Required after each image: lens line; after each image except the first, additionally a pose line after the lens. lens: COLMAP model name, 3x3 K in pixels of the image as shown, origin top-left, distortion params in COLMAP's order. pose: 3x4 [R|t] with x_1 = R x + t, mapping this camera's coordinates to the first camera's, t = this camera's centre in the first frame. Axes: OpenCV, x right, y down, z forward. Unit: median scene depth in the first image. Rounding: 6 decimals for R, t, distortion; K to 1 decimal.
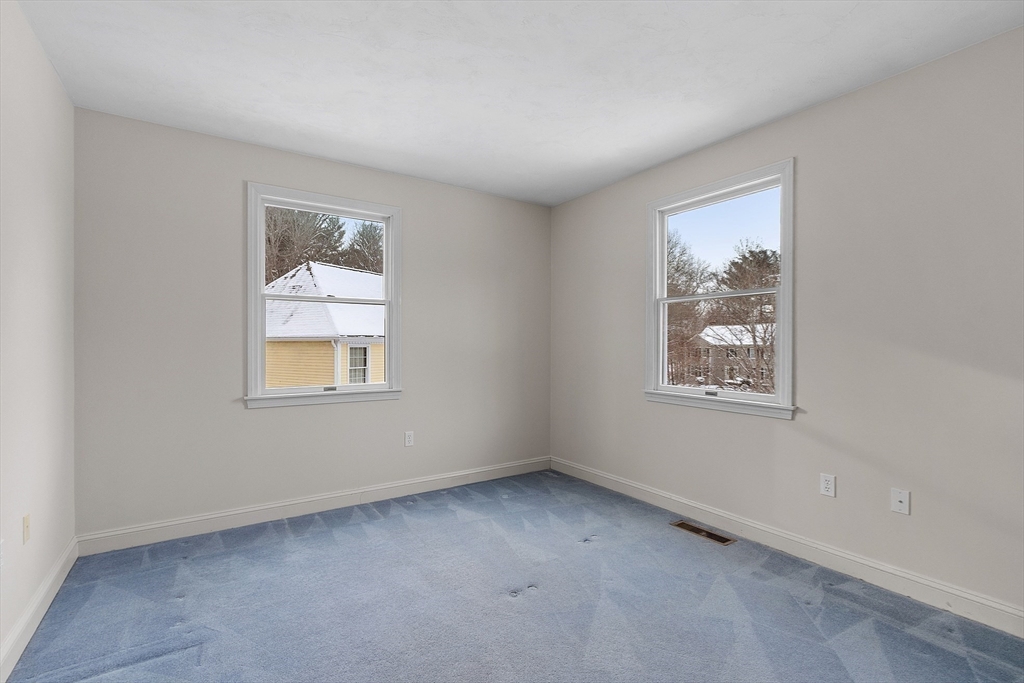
lens RADIAL K [[461.1, 0, 510.9], [0, 461.1, 343.1], [0, 0, 1]] dist [-0.000445, -0.001540]
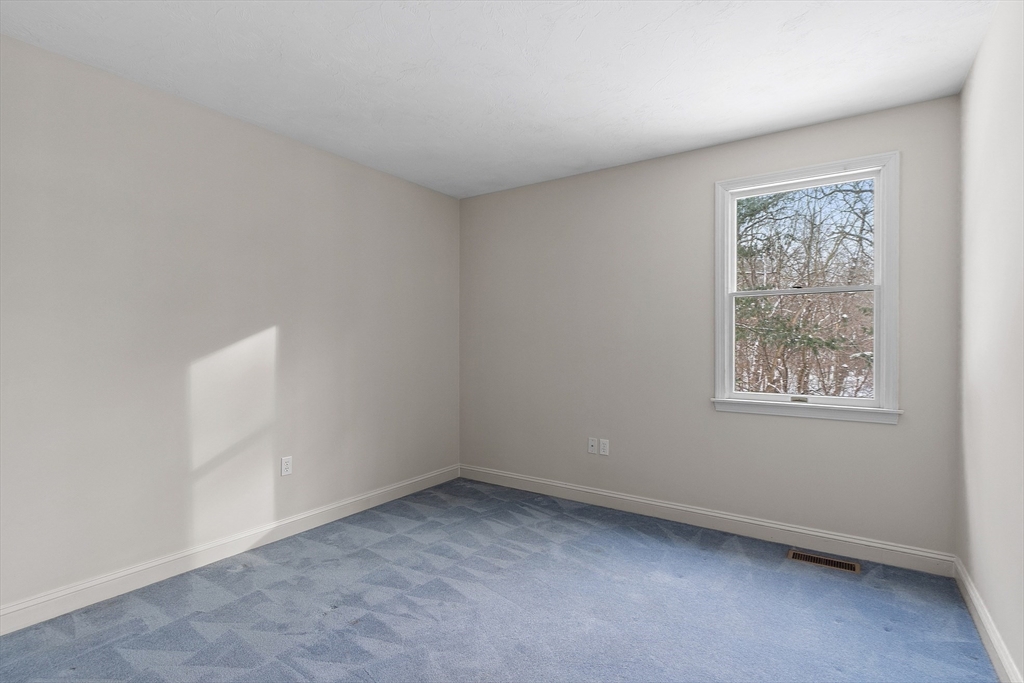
lens RADIAL K [[387.5, 0, 514.4], [0, 387.5, 338.3], [0, 0, 1]] dist [-0.013251, -0.000050]
pose [[0.898616, 0.002034, 0.438731, -0.354215], [0.005314, 0.999865, -0.015521, -0.002715], [-0.438704, 0.016279, 0.898484, 0.496448]]
